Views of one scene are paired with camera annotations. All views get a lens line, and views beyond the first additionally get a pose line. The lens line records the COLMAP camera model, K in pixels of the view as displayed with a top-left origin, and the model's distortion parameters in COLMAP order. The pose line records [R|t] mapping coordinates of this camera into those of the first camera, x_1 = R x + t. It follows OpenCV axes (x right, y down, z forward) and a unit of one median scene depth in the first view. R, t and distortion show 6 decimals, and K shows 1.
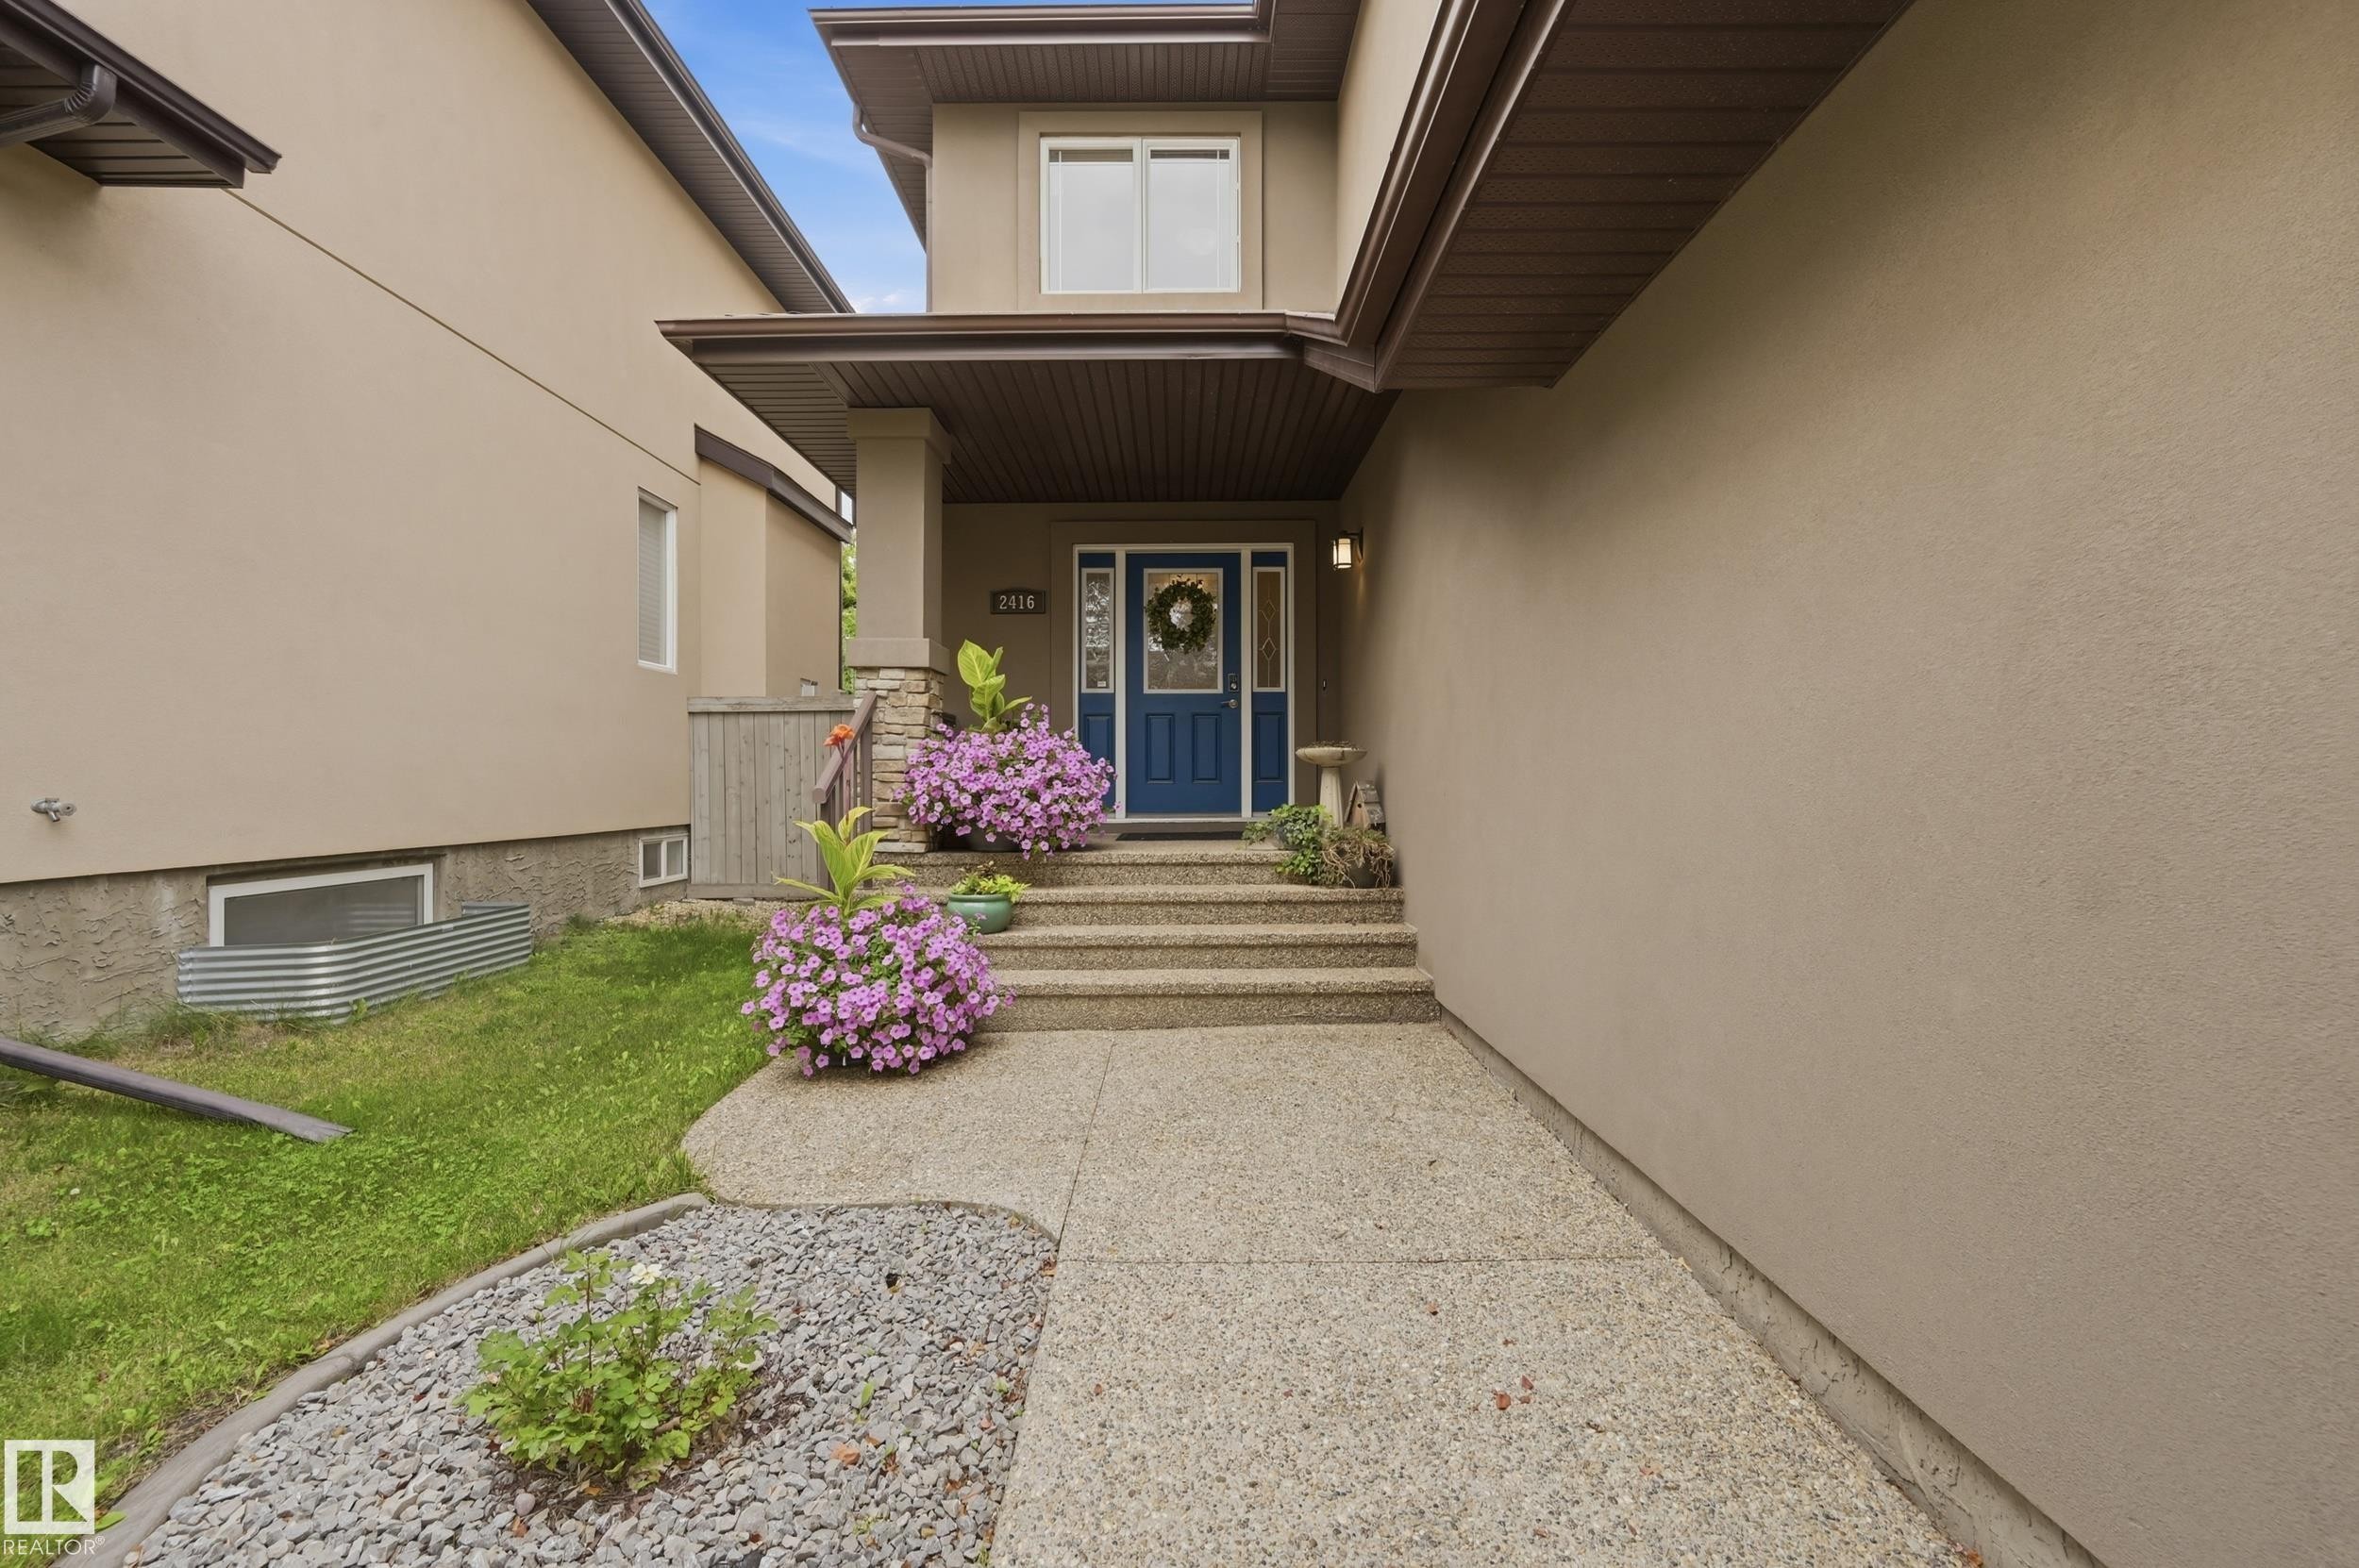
lens RADIAL K [[946.5, 0, 1176.7], [0, 946.5, 787.0], [0, 0, 1]] dist [0.001098, 0.000017]
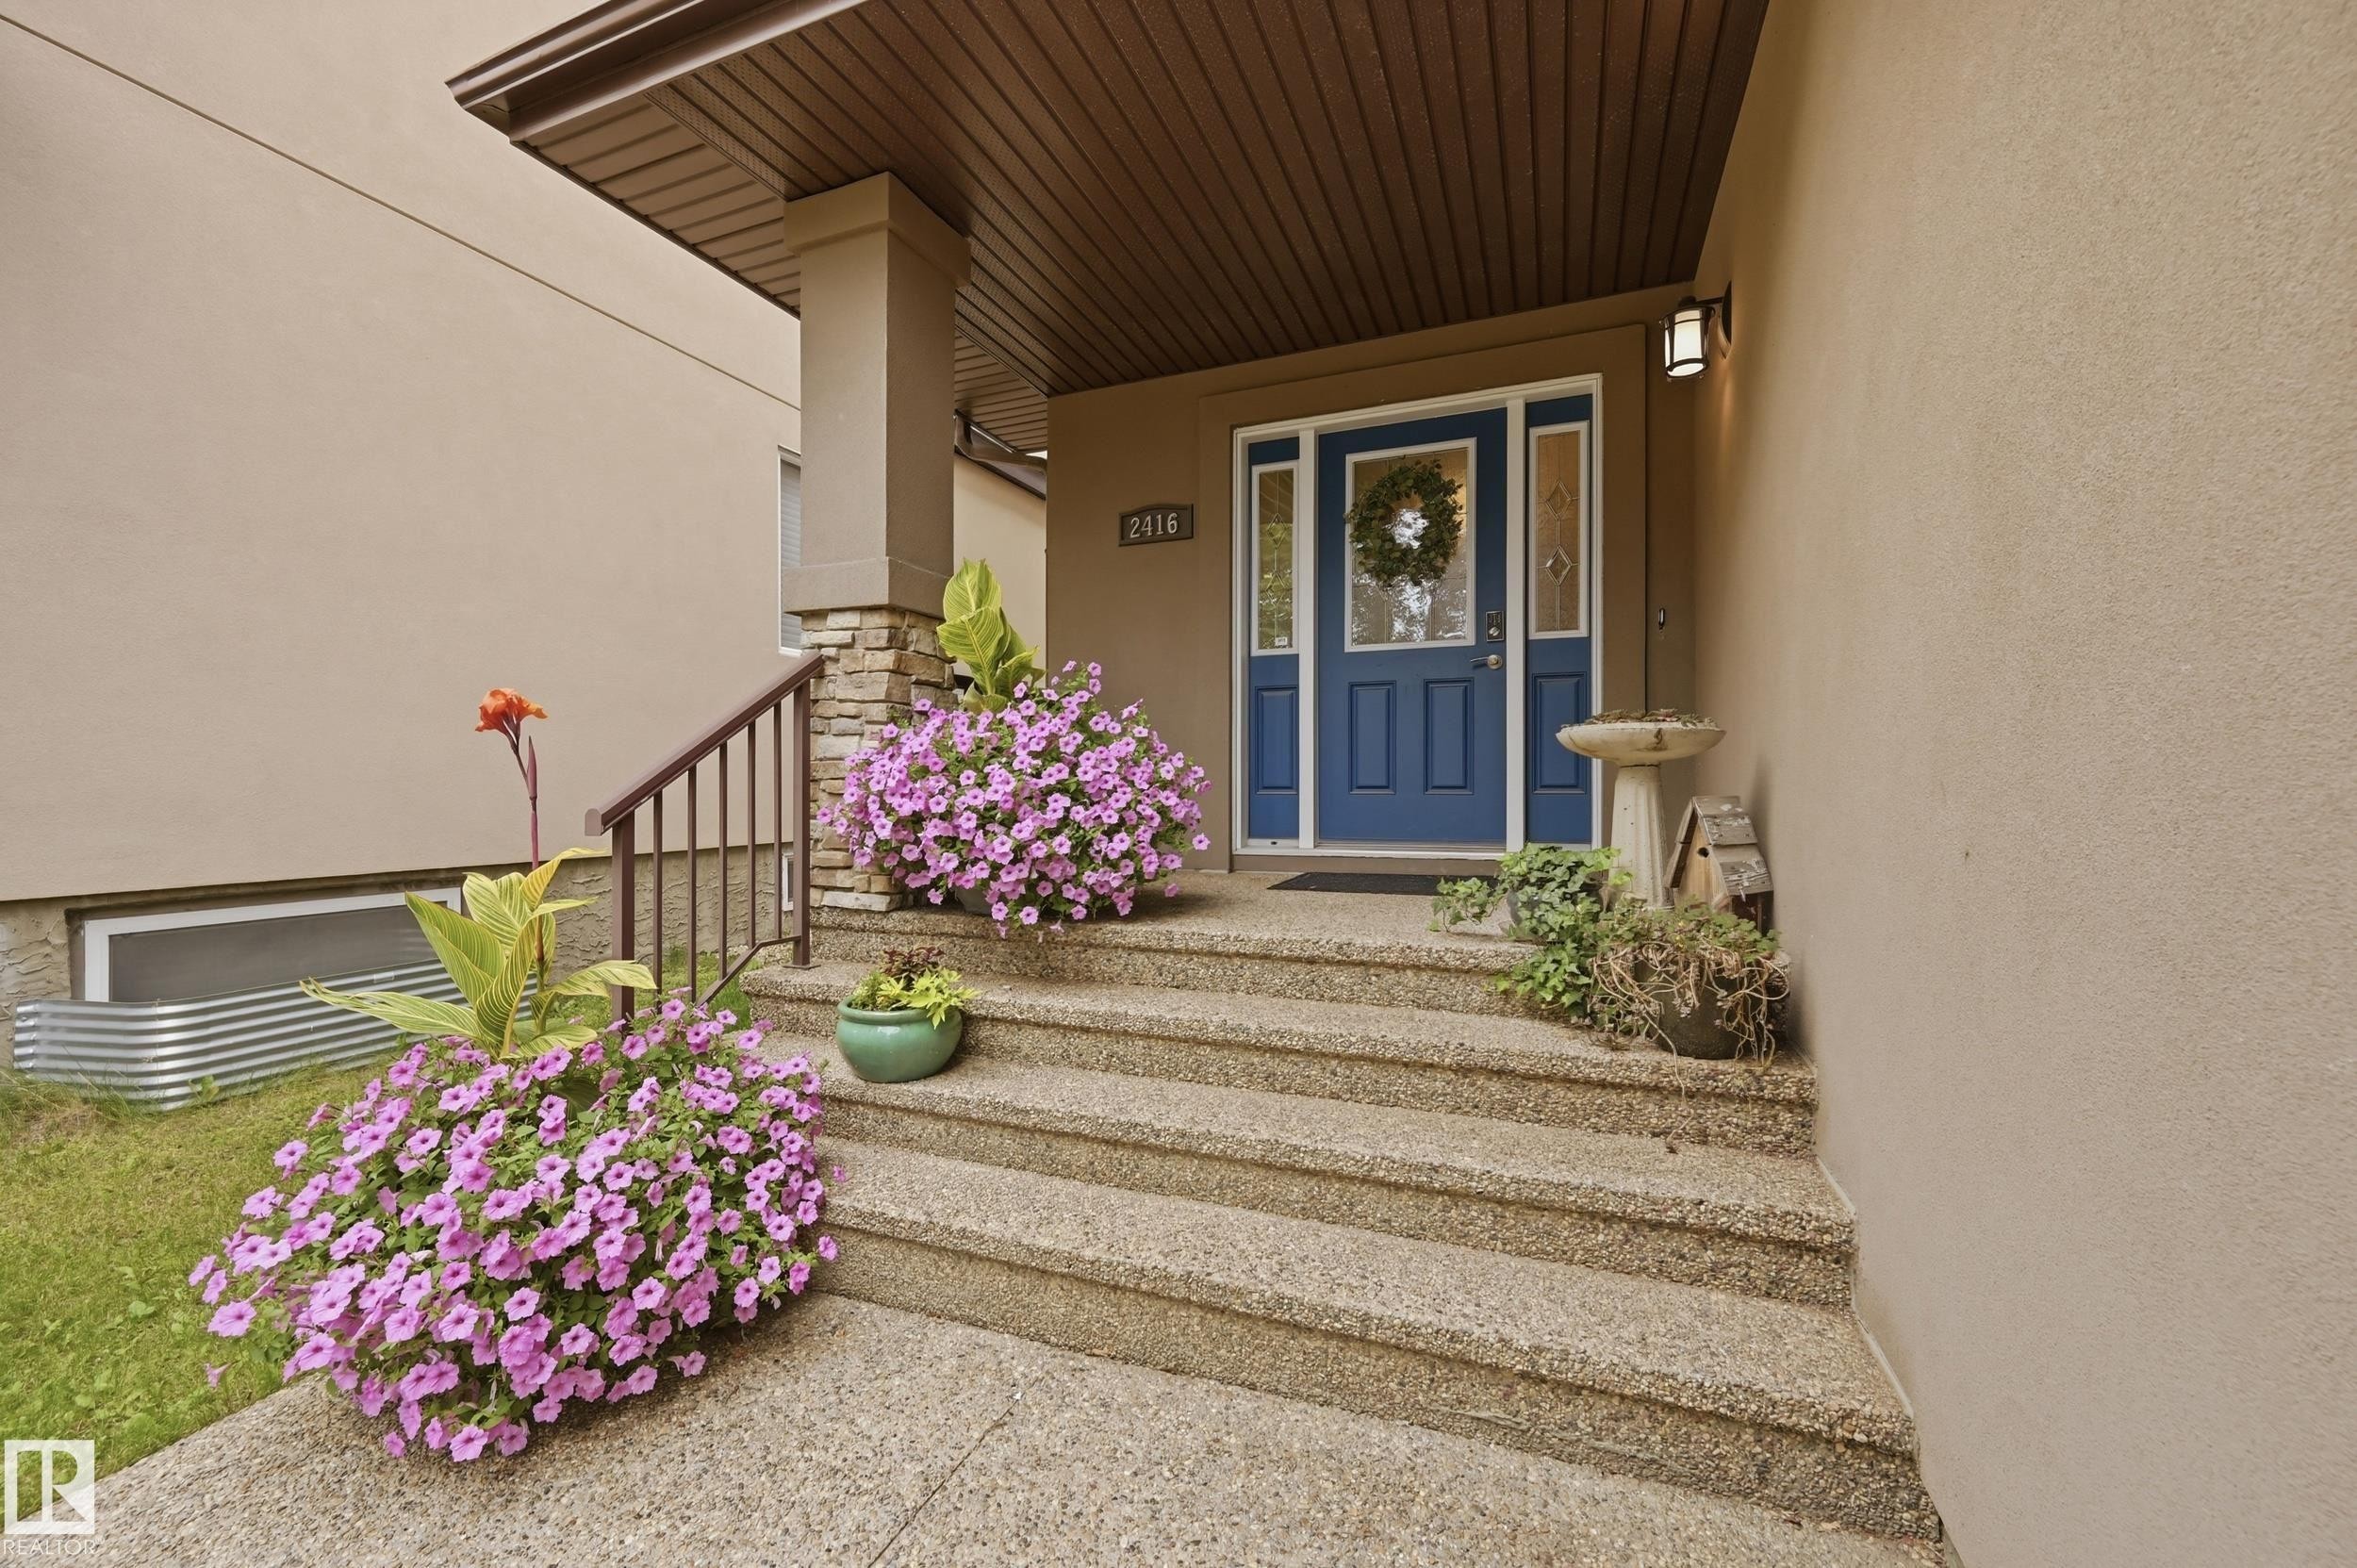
lens RADIAL K [[945.8, 0, 1175.7], [0, 945.8, 787.0], [0, 0, 1]] dist [0.001098, 0.000017]
pose [[0.928422, 0.001653, -0.371523, 0.130988], [-0.002129, 0.999997, -0.000872, -0.010081], [0.371521, 0.001601, 0.928423, 0.506112]]
